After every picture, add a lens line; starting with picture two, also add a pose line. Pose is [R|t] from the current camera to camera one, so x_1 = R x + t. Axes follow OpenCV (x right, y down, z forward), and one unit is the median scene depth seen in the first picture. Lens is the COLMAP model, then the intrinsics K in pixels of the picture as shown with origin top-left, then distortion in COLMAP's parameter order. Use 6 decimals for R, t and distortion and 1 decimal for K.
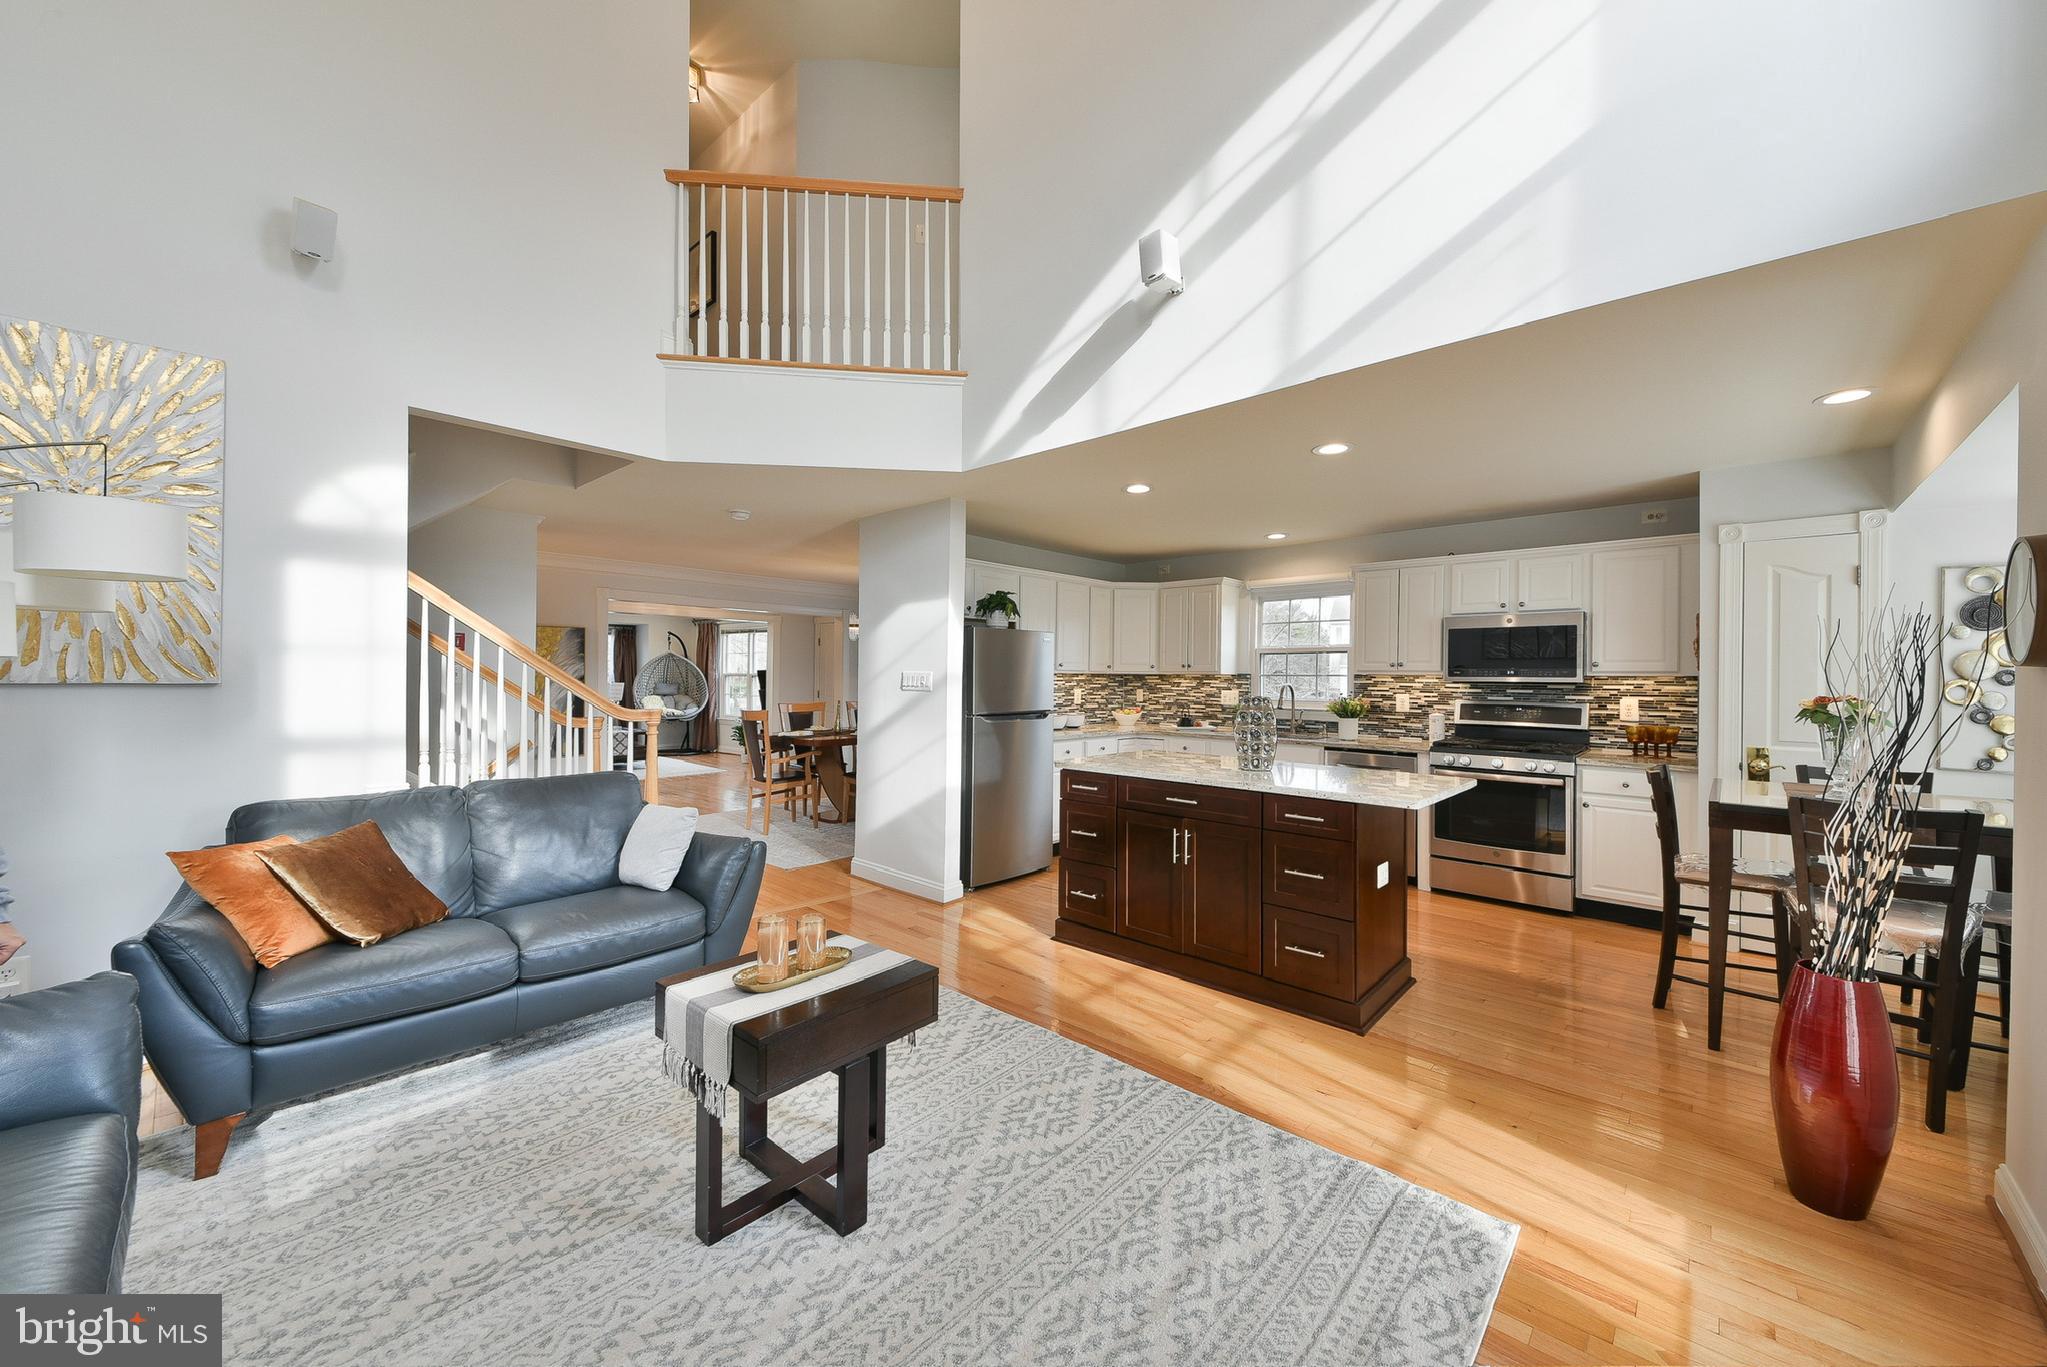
lens RADIAL K [[706.8, 0, 1078.4], [0, 706.8, 678.2], [0, 0, 1]] dist [0.016710, -0.013137]
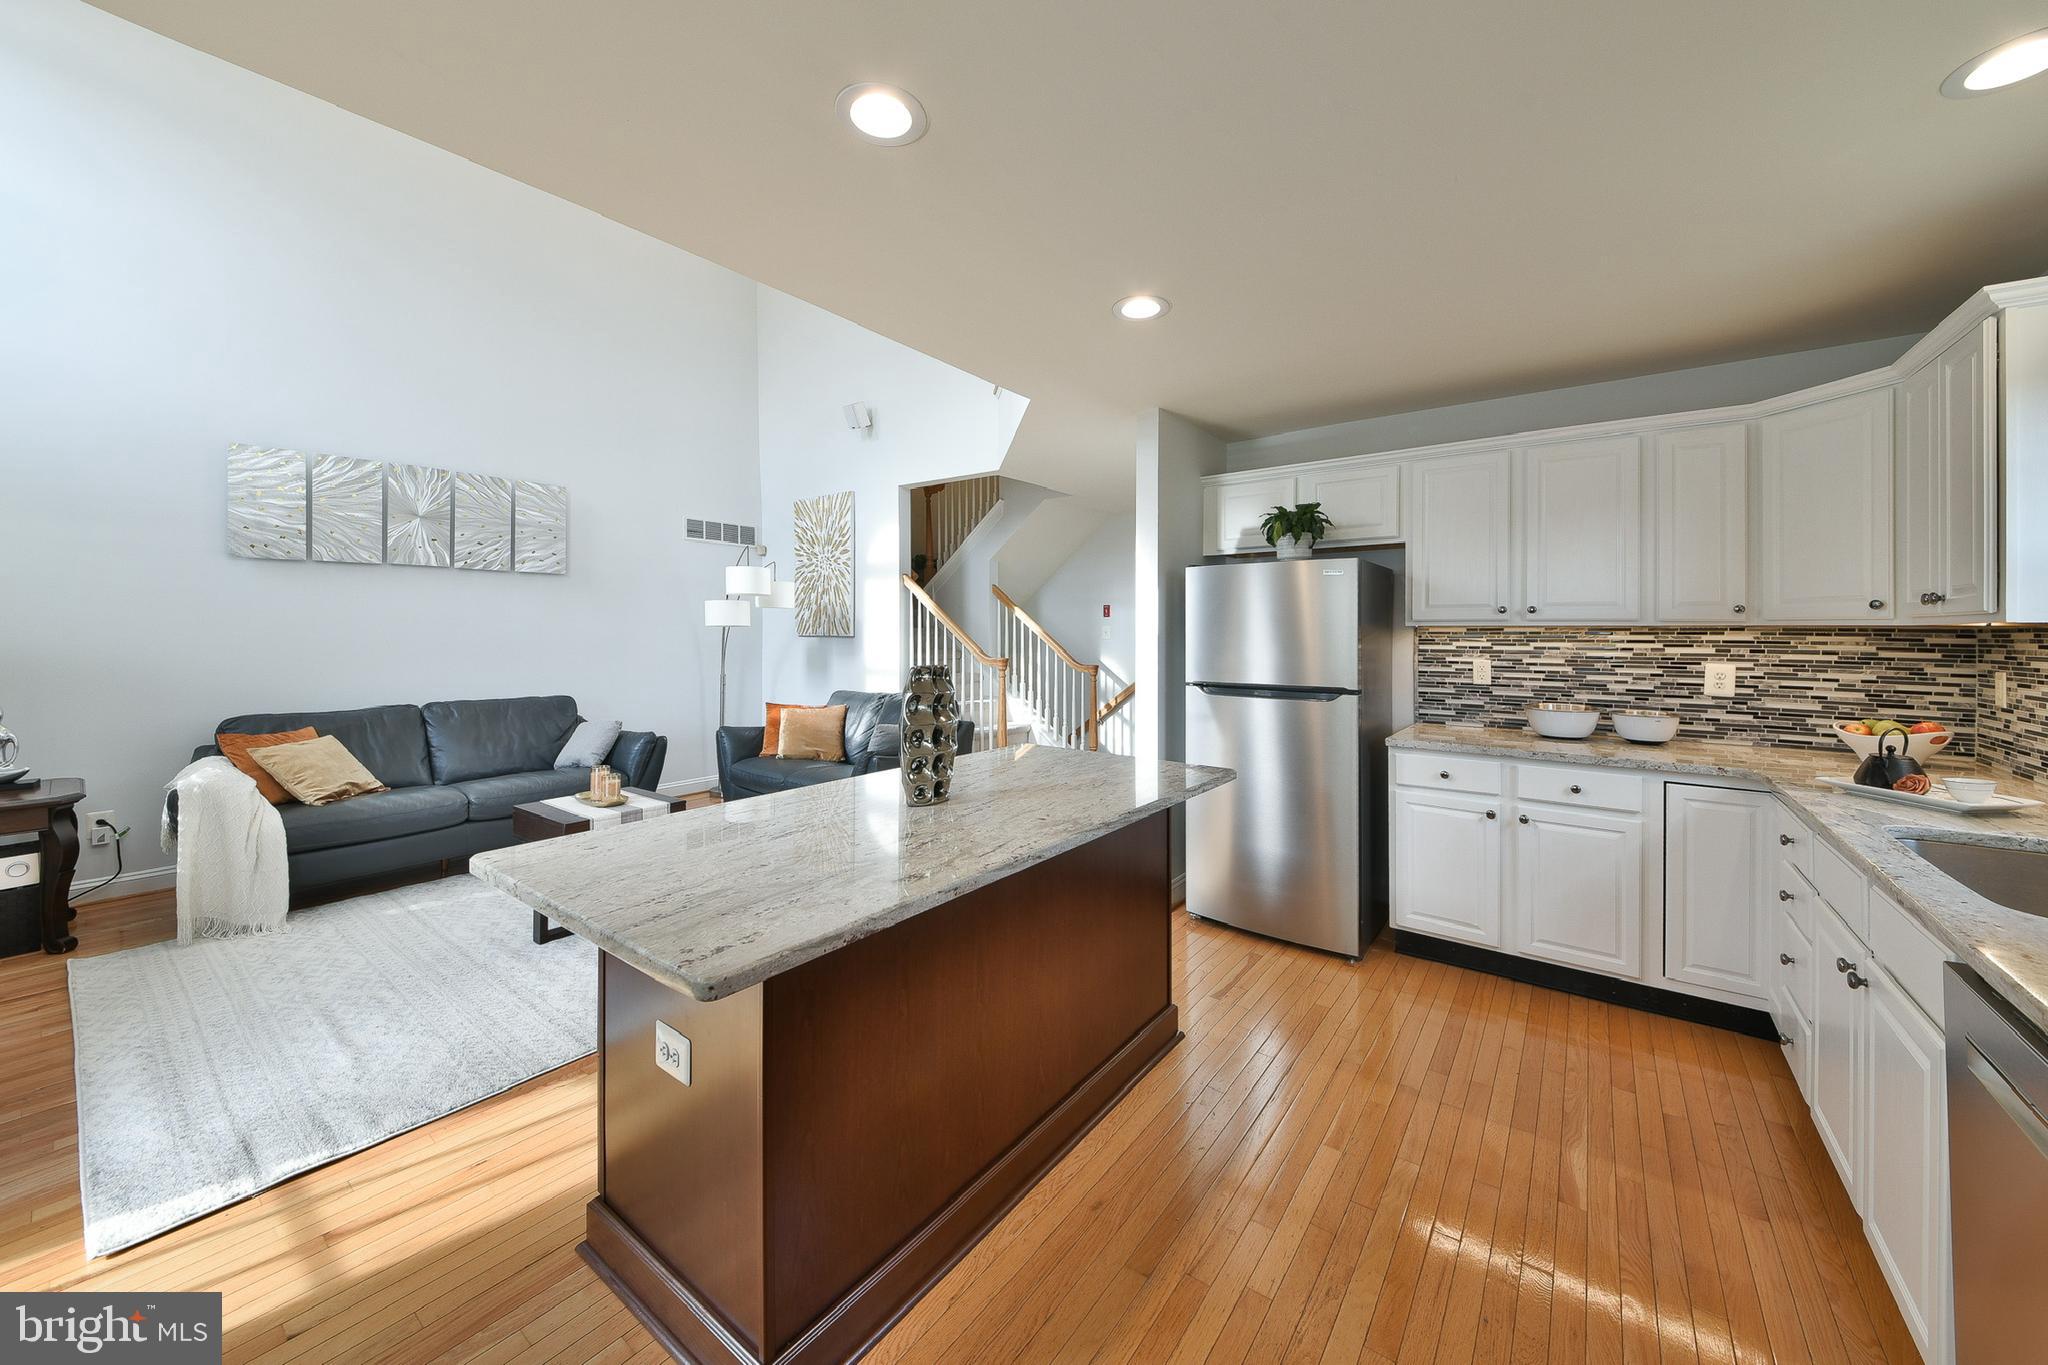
lens RADIAL K [[730.9, 0, 1085.1], [0, 730.9, 636.6], [0, 0, 1]] dist [-0.023213, -0.000060]
pose [[0.100224, -0.000030, -0.994965, 0.556998], [-0.005009, 0.999987, -0.000535, 0.001472], [0.994952, 0.005037, 0.100222, 0.752508]]
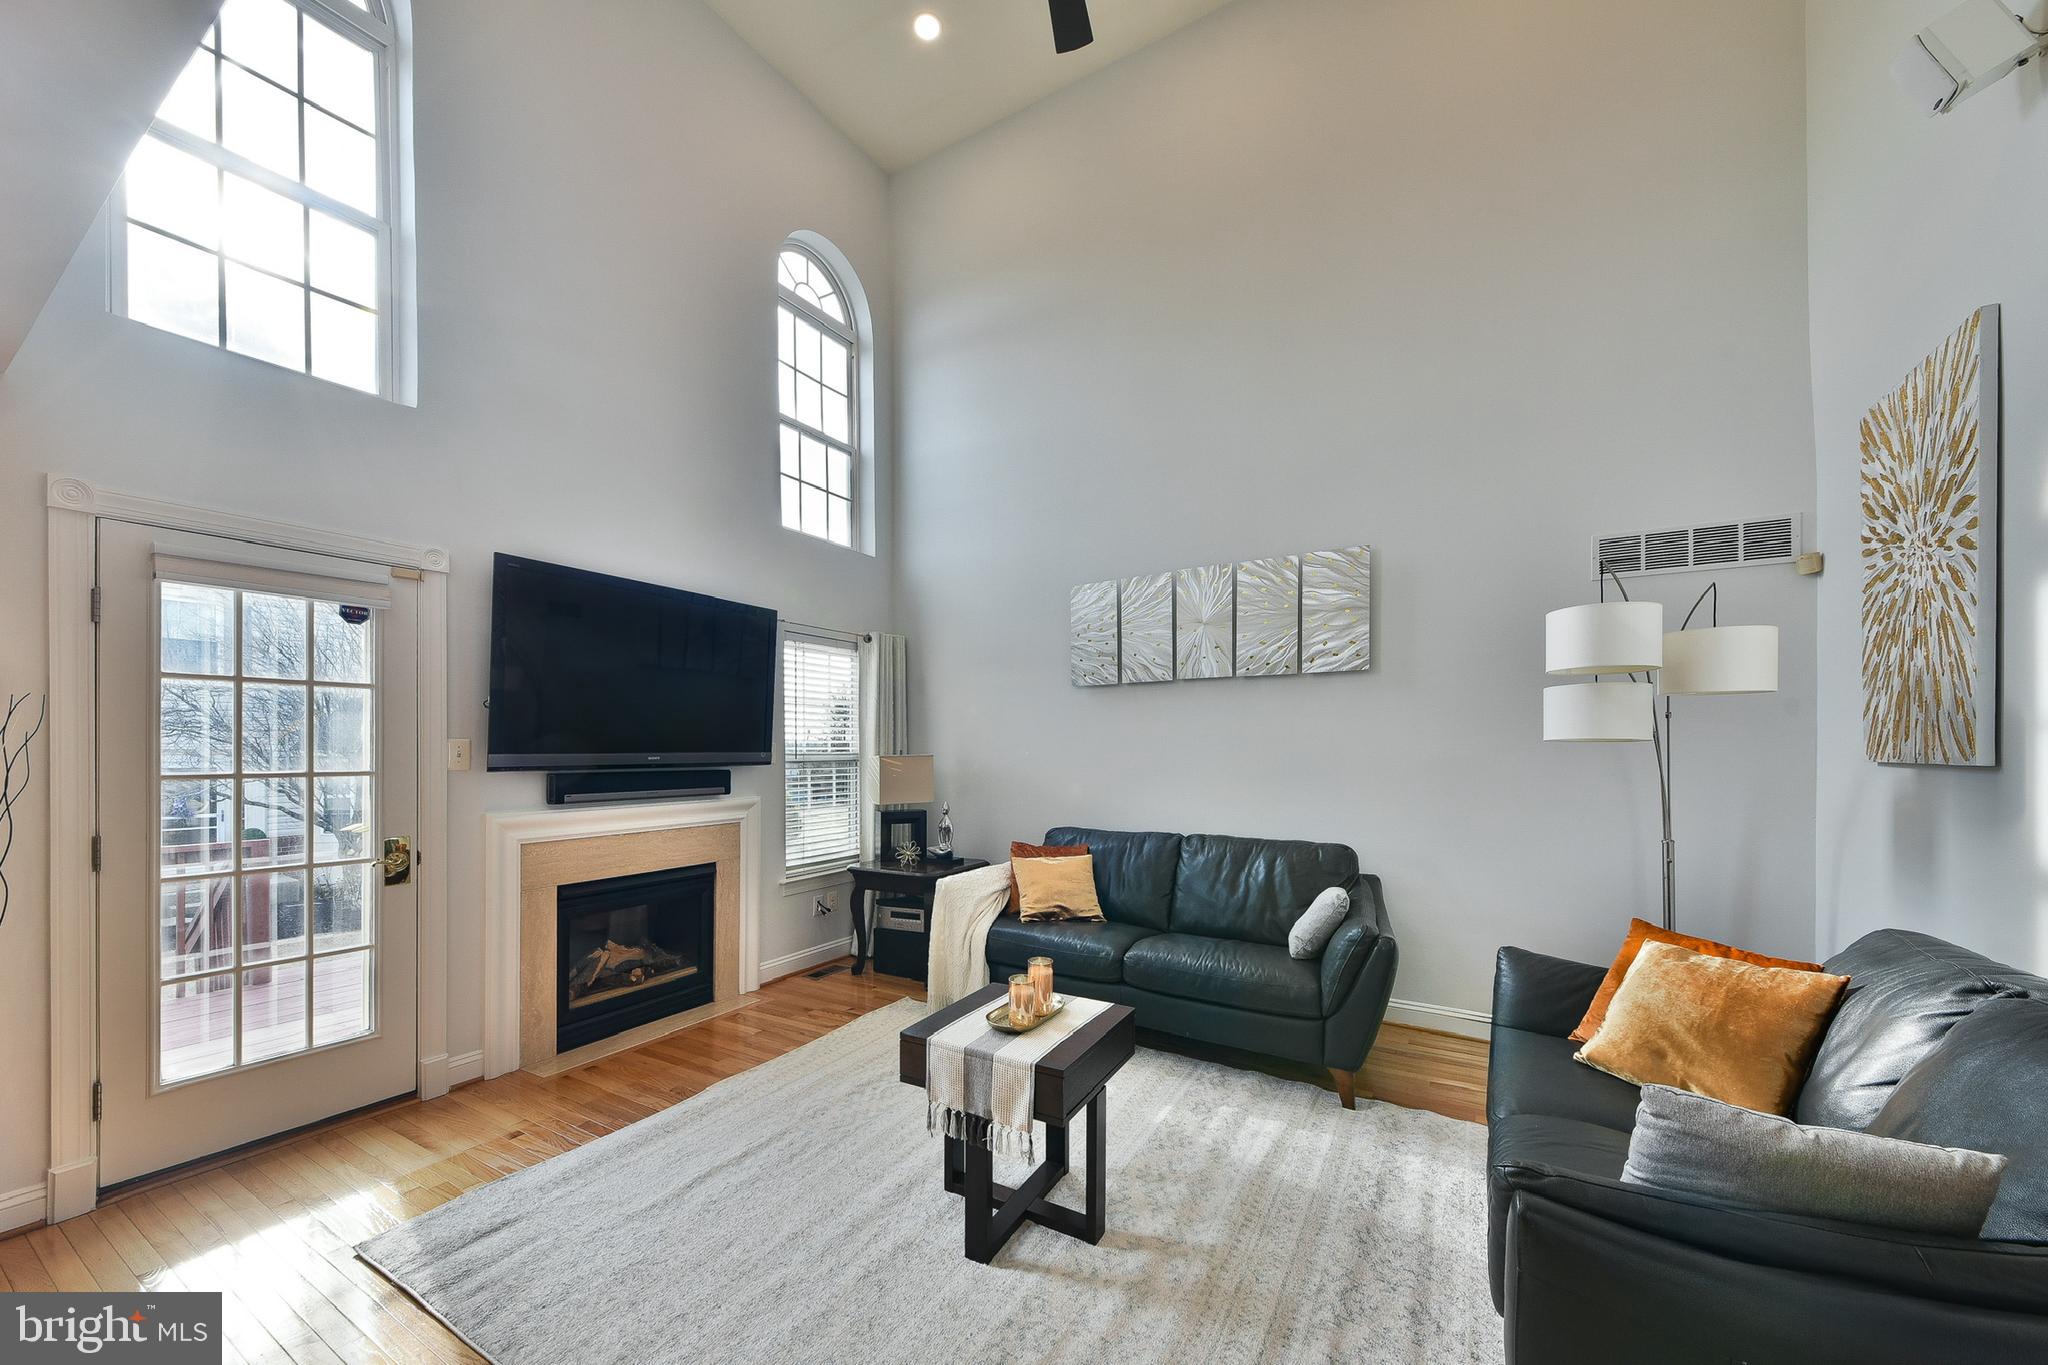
lens RADIAL K [[751.9, 0, 987.1], [0, 751.9, 752.9], [0, 0, 1]] dist [0.000841, -0.000413]
pose [[-0.991288, -0.004646, -0.131633, -0.073502], [-0.005212, 0.999979, 0.003960, -0.002059], [0.131611, 0.004611, -0.991291, 0.813201]]
